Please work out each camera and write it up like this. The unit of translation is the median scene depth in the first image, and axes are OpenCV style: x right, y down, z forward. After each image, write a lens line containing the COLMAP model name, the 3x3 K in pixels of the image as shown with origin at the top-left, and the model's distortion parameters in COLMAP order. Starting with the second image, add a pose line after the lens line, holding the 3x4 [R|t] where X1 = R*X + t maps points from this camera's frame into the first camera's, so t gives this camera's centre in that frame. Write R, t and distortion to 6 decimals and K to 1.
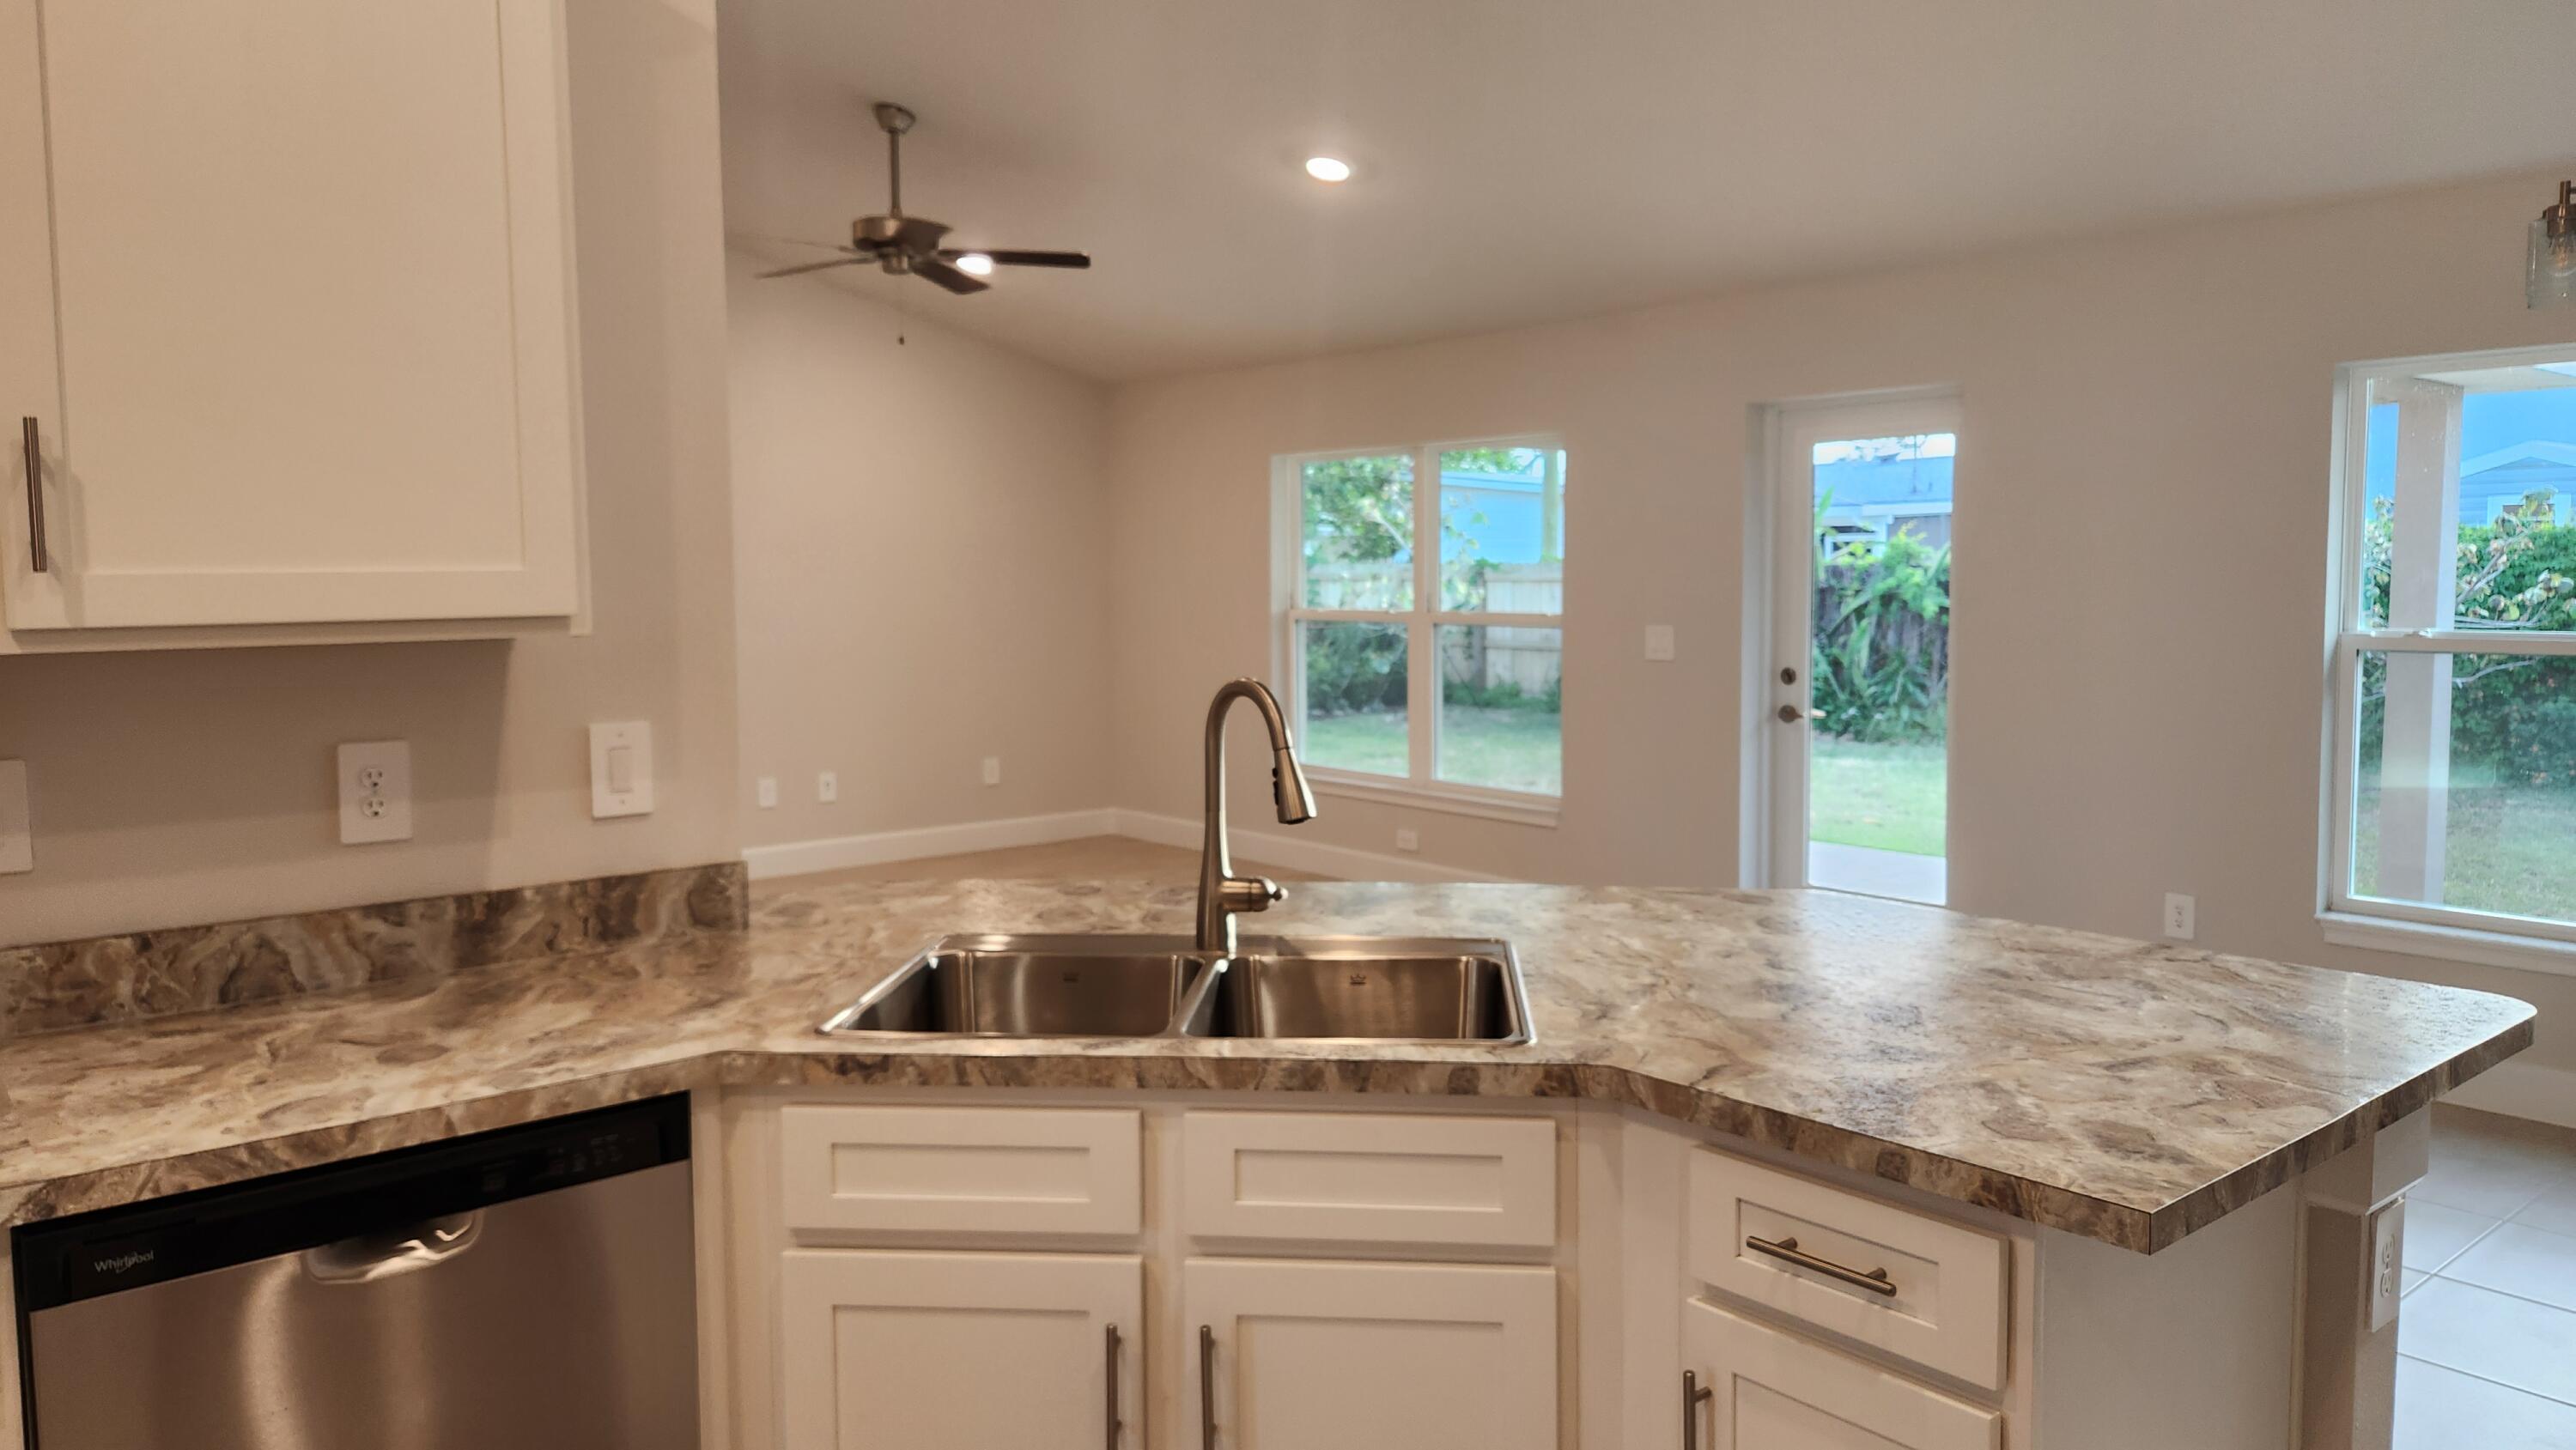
lens RADIAL K [[1730.7, 0, 1304.8], [0, 1730.7, 712.8], [0, 0, 1]] dist [0.050469, -0.043025]
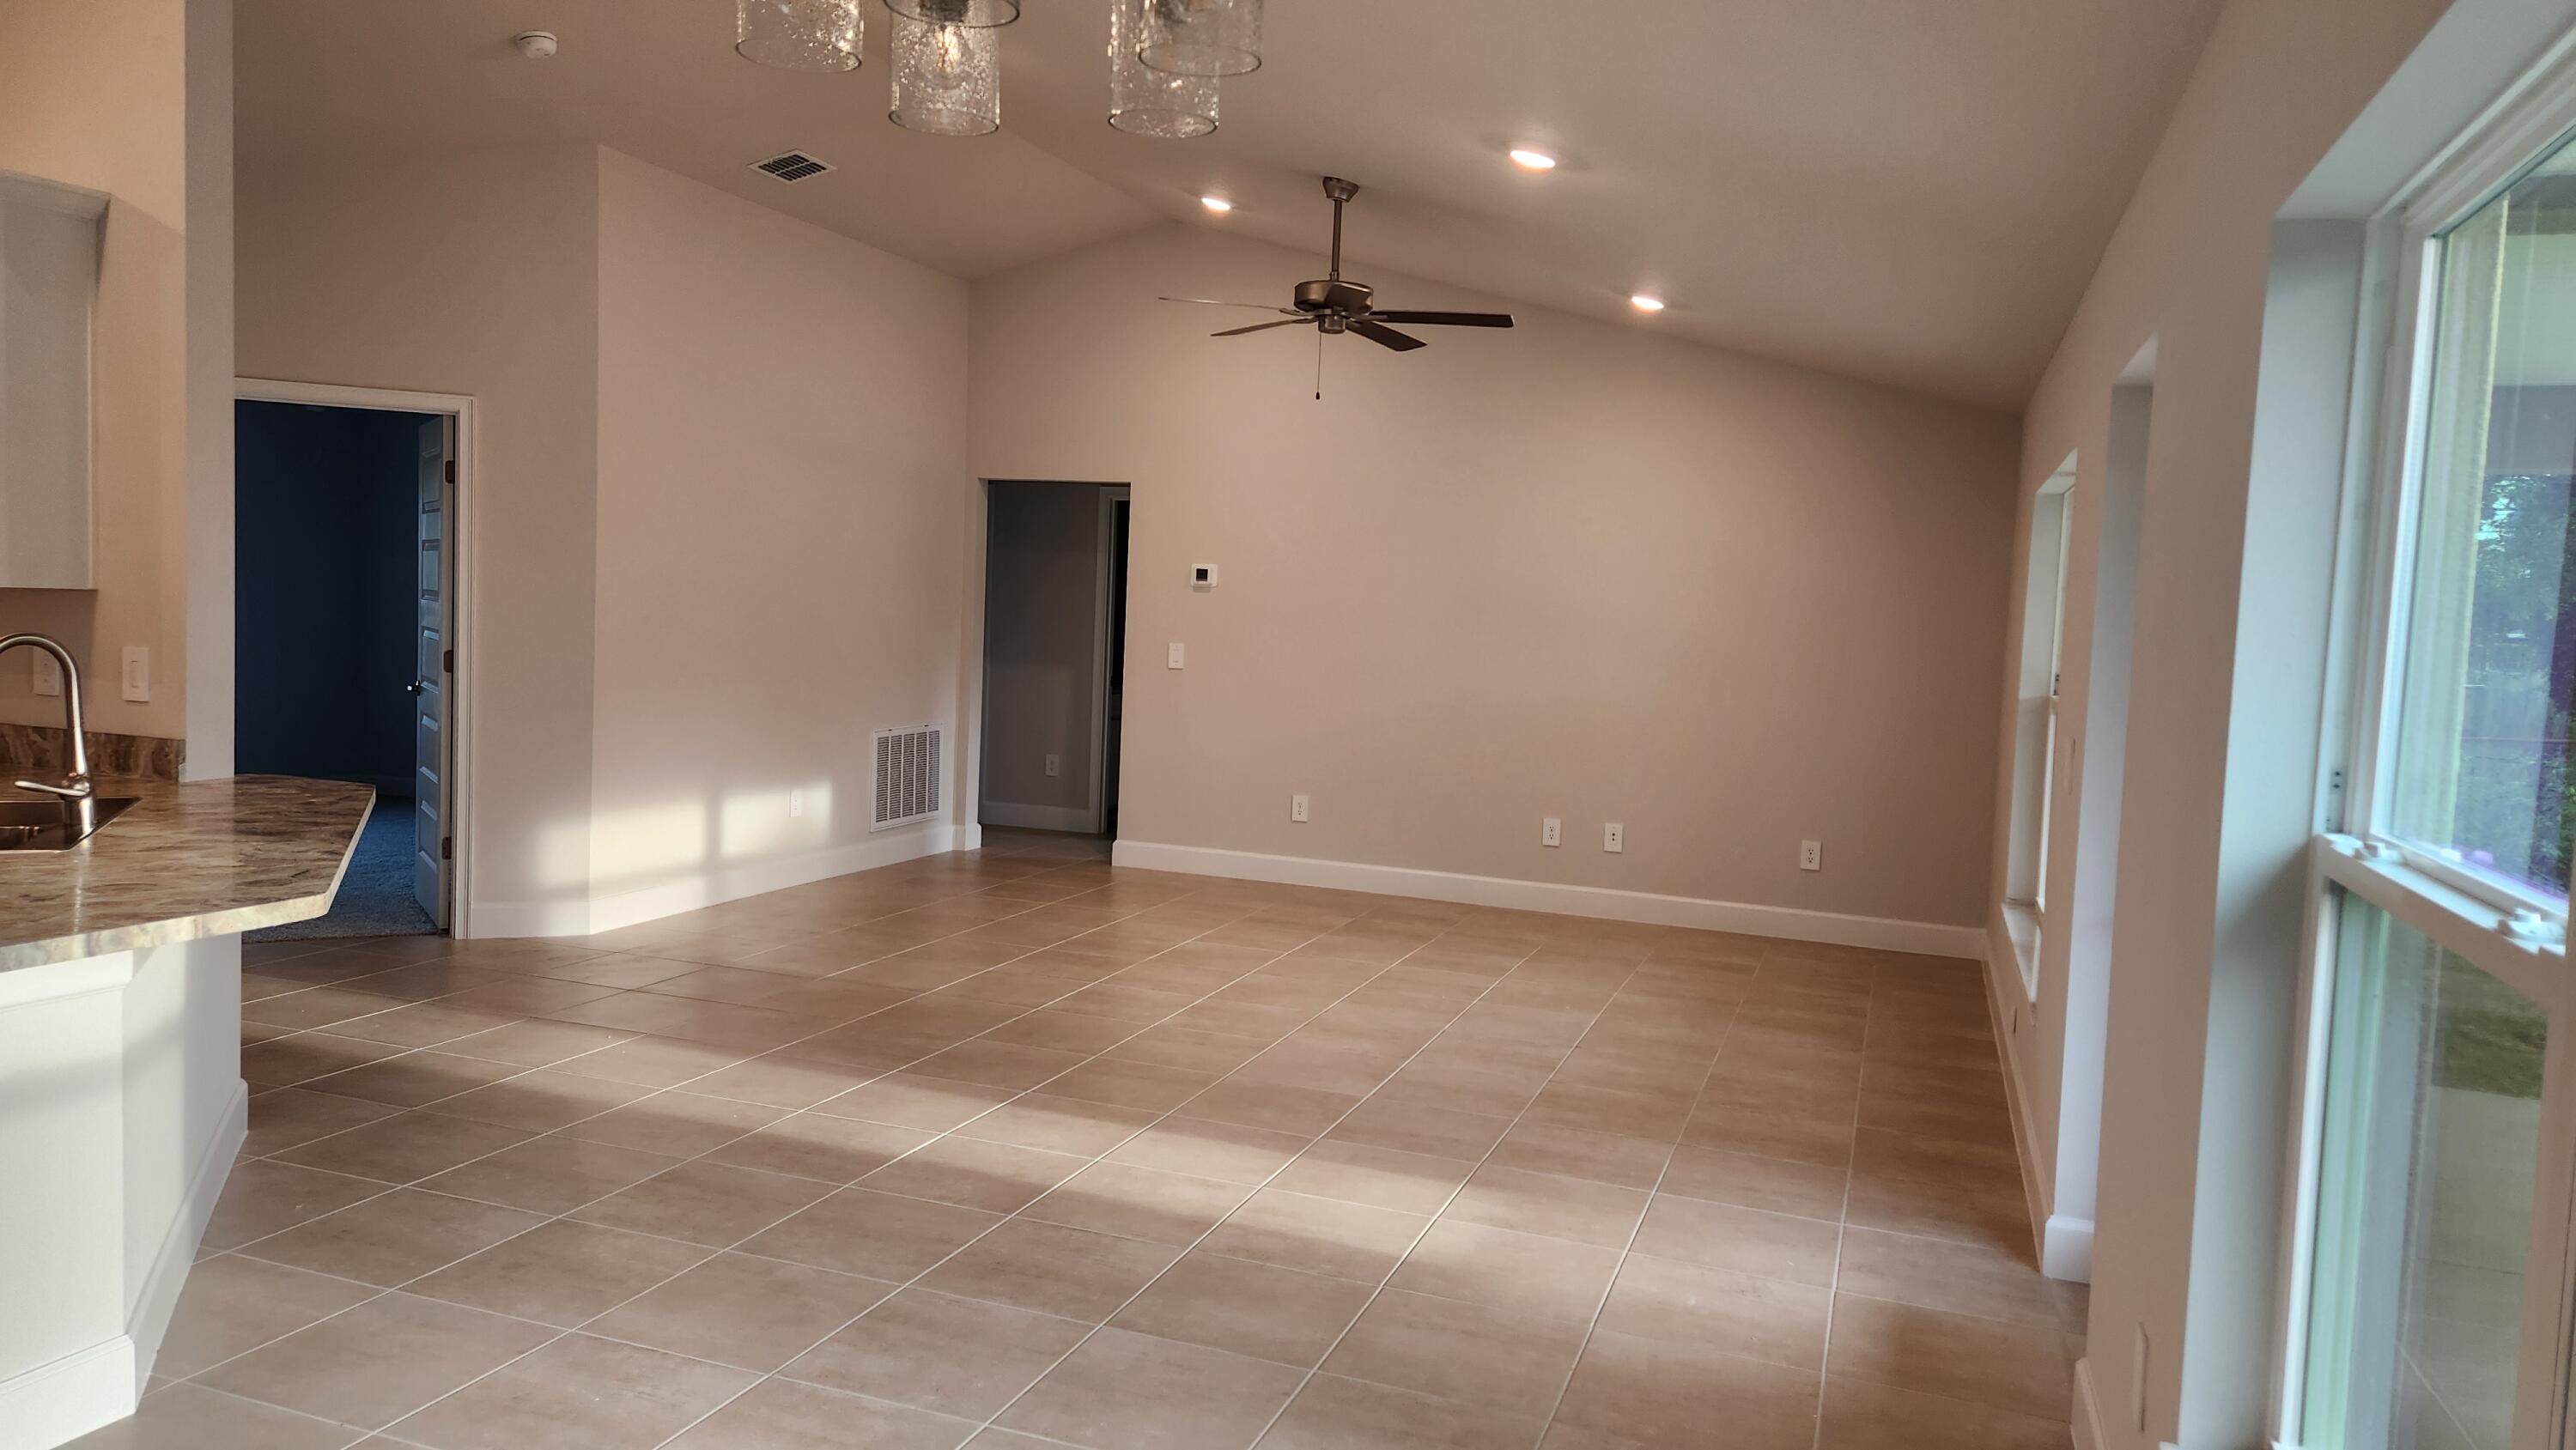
lens RADIAL K [[1730.7, 0, 1275.7], [0, 1730.7, 725.8], [0, 0, 1]] dist [0.050469, -0.043025]
pose [[0.487619, 0.089359, -0.868471, 1.642342], [-0.119552, 0.992212, 0.034967, -0.110469], [0.864832, 0.086777, 0.494504, 1.105650]]
